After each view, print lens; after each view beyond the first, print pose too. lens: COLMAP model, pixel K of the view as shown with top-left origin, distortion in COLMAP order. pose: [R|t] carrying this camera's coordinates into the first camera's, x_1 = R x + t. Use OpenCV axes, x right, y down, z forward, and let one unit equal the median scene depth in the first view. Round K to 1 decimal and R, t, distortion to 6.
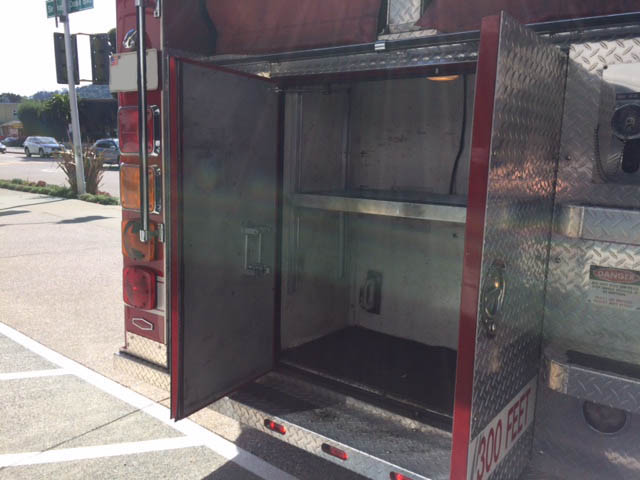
lens RADIAL K [[549.7, 0, 319.1], [0, 549.7, 239.6], [0, 0, 1]] dist [0.072332, -0.084396]
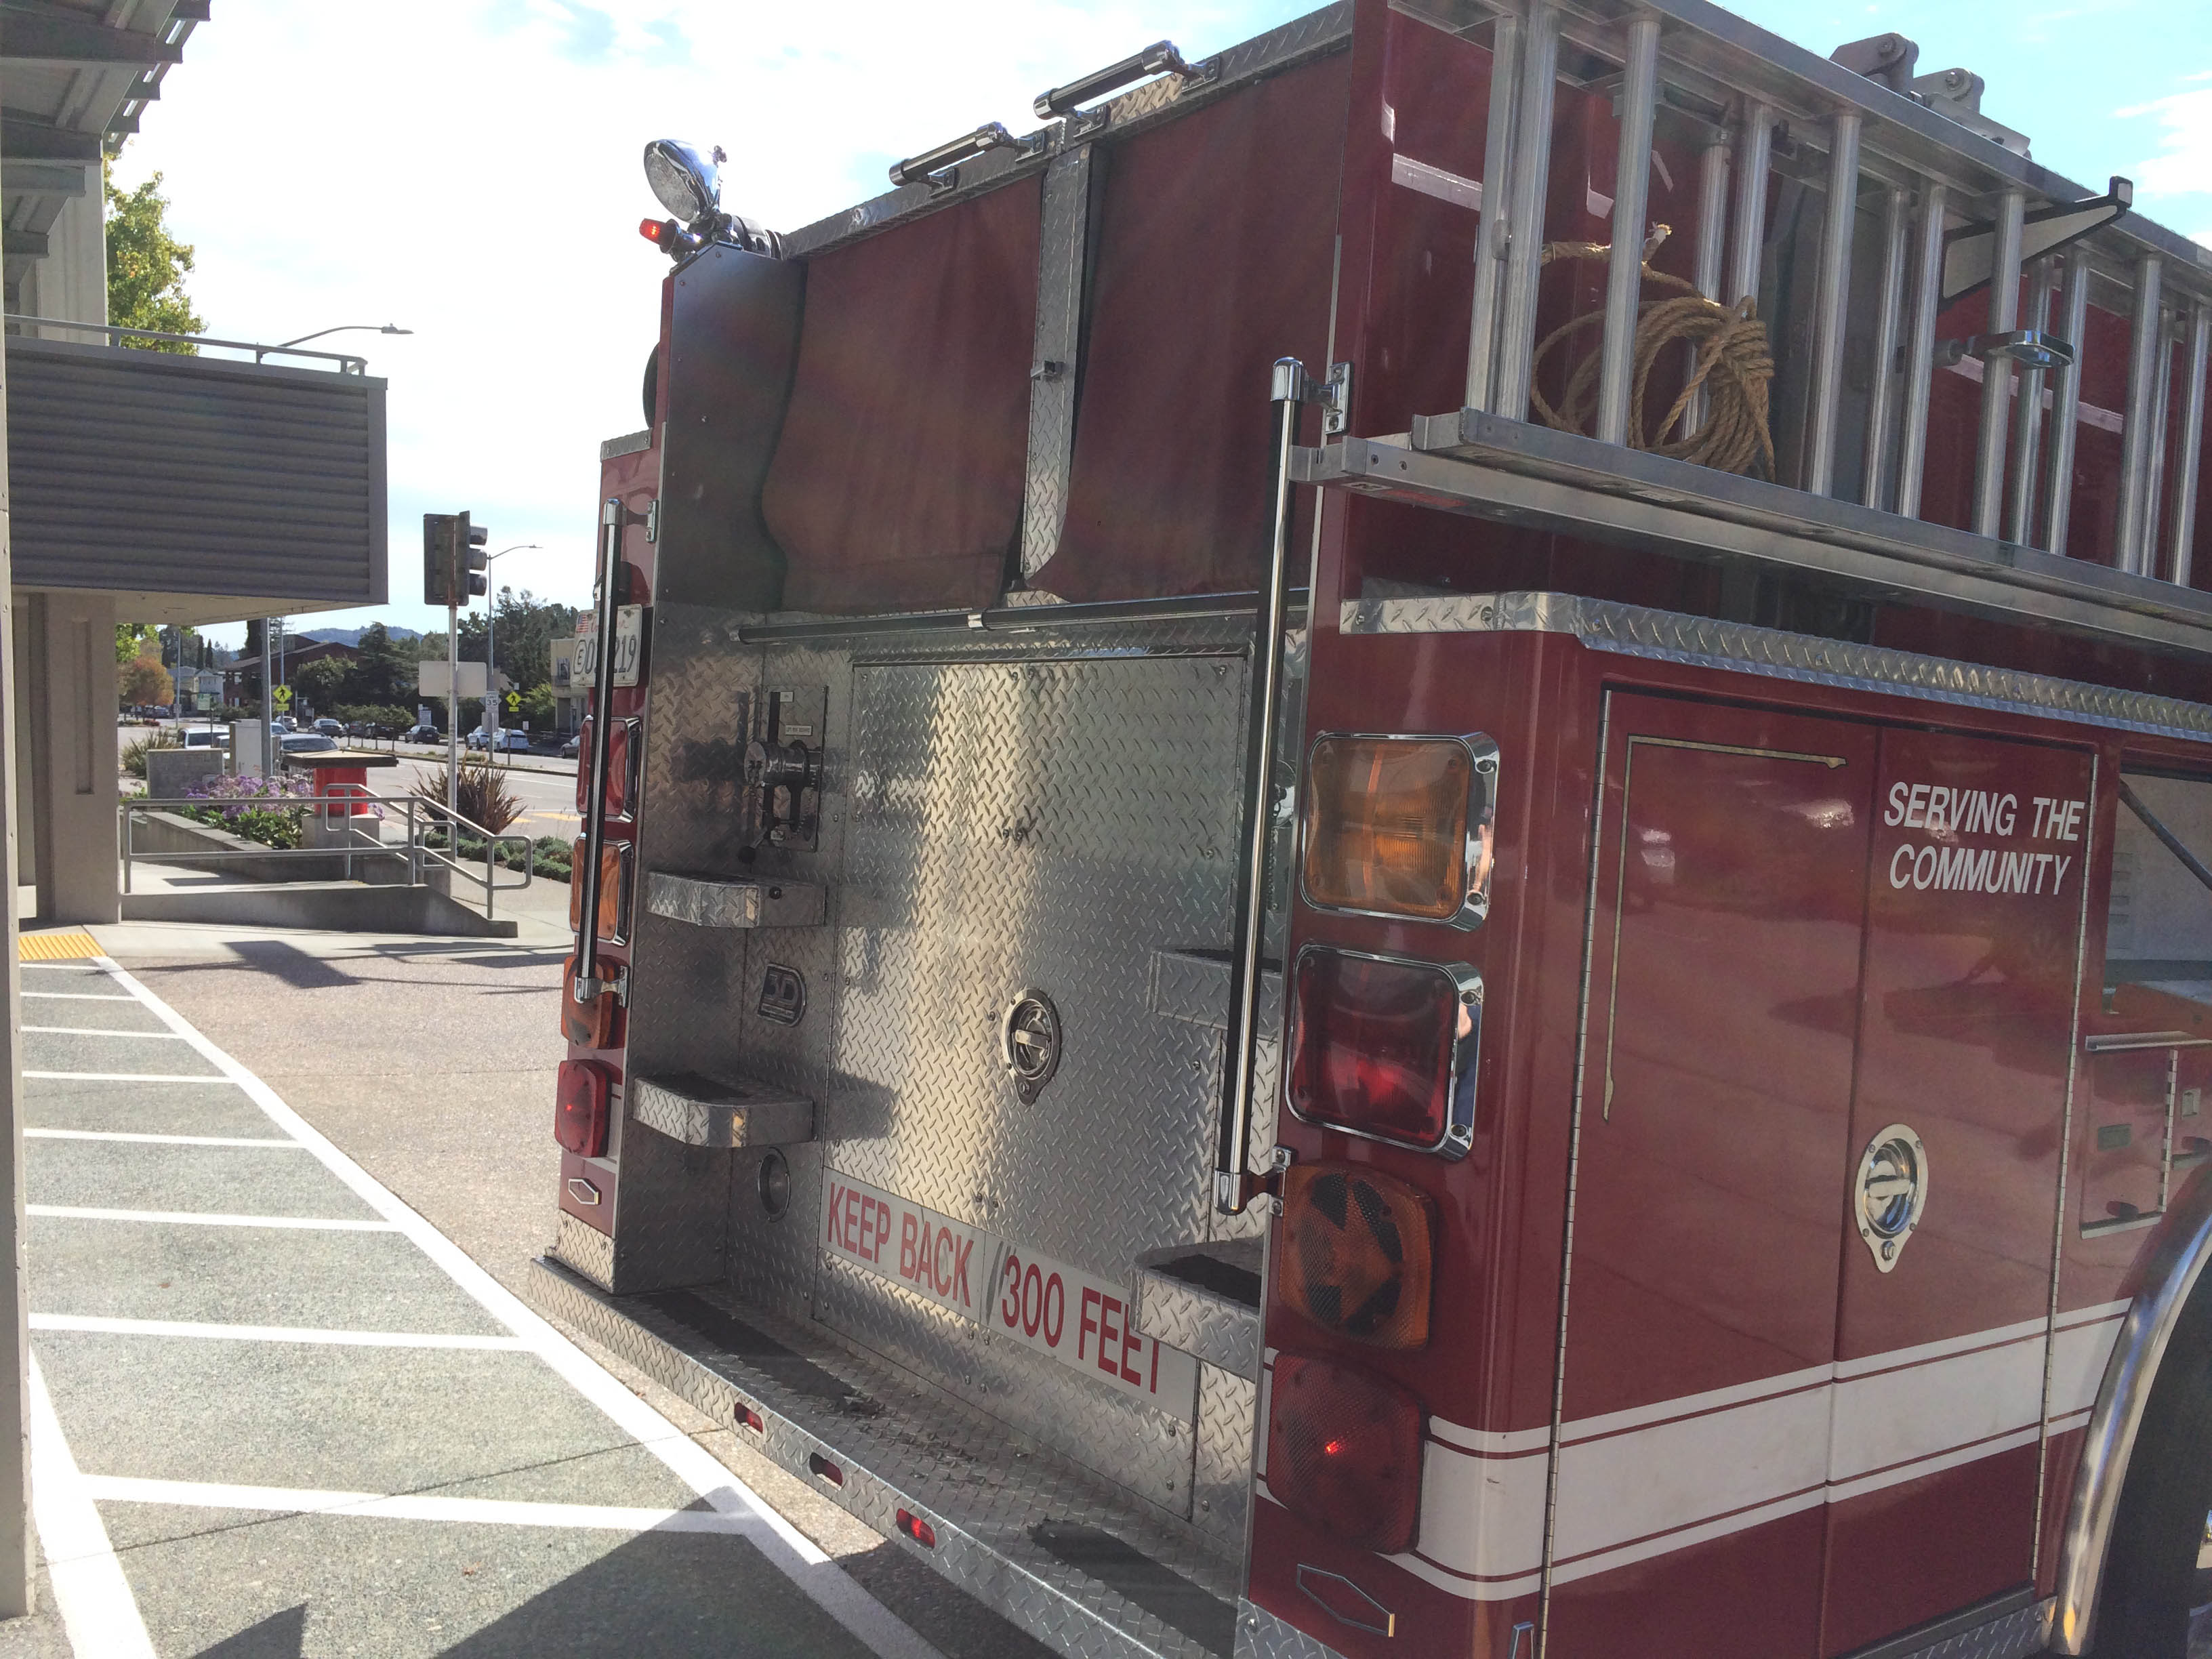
lens RADIAL K [[1900.0, 0, 1109.2], [0, 1900.0, 836.2], [0, 0, 1]] dist [0.072332, -0.084396]
pose [[0.963195, 0.041730, -0.265544, 0.400468], [-0.077310, 0.989143, -0.124979, 0.023888], [0.257446, 0.140909, 0.955964, -0.332737]]
